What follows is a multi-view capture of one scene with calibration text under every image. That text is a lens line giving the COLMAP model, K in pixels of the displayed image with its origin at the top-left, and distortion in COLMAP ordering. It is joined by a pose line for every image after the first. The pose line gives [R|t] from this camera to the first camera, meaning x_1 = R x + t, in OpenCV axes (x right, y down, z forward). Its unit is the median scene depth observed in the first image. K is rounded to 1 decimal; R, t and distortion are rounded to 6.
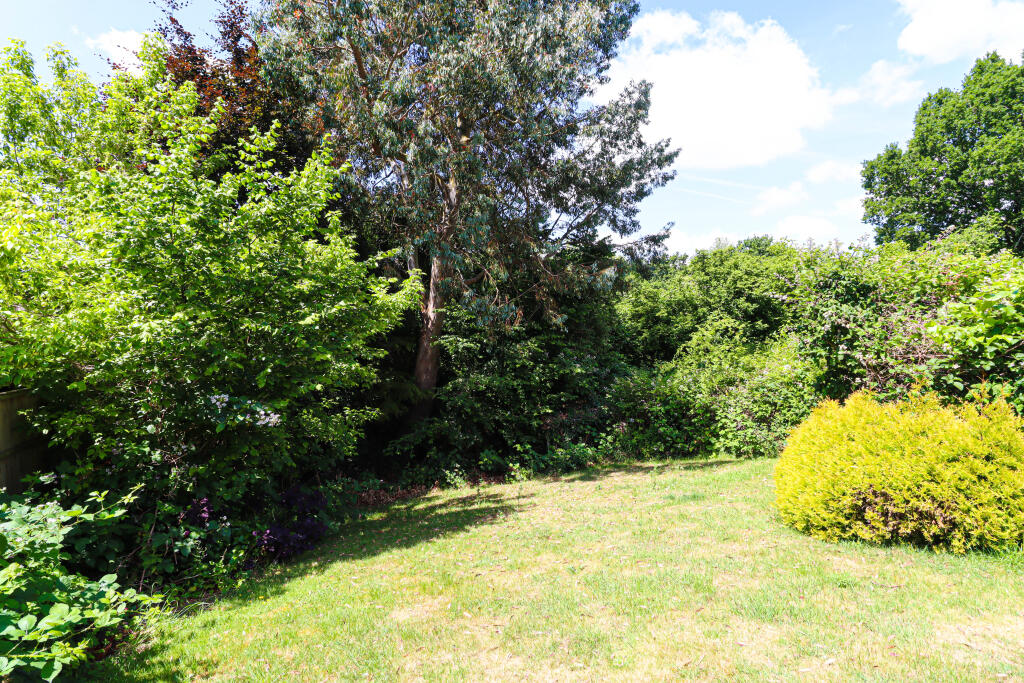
lens RADIAL K [[492.5, 0, 512.0], [0, 492.5, 341.5], [0, 0, 1]] dist [-0.002131, -0.014251]
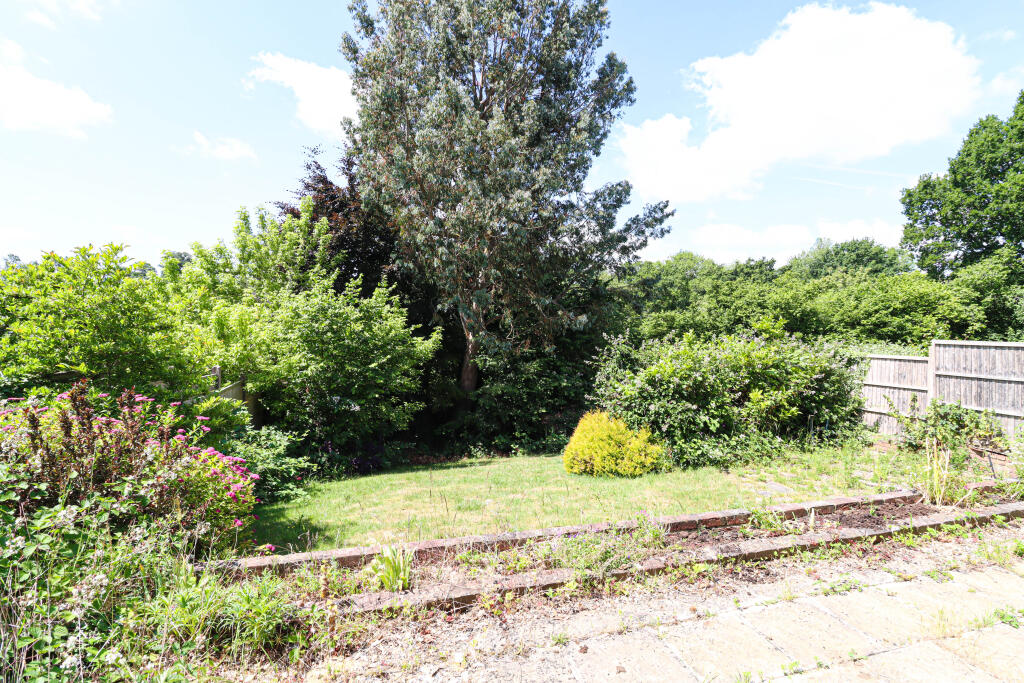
lens RADIAL K [[492.5, 0, 512.0], [0, 492.5, 341.5], [0, 0, 1]] dist [-0.002131, -0.014251]
pose [[0.979702, 0.026855, -0.198653, 0.362115], [-0.024860, 0.999612, 0.012528, -0.108325], [0.198912, -0.007335, 0.979990, -0.598731]]
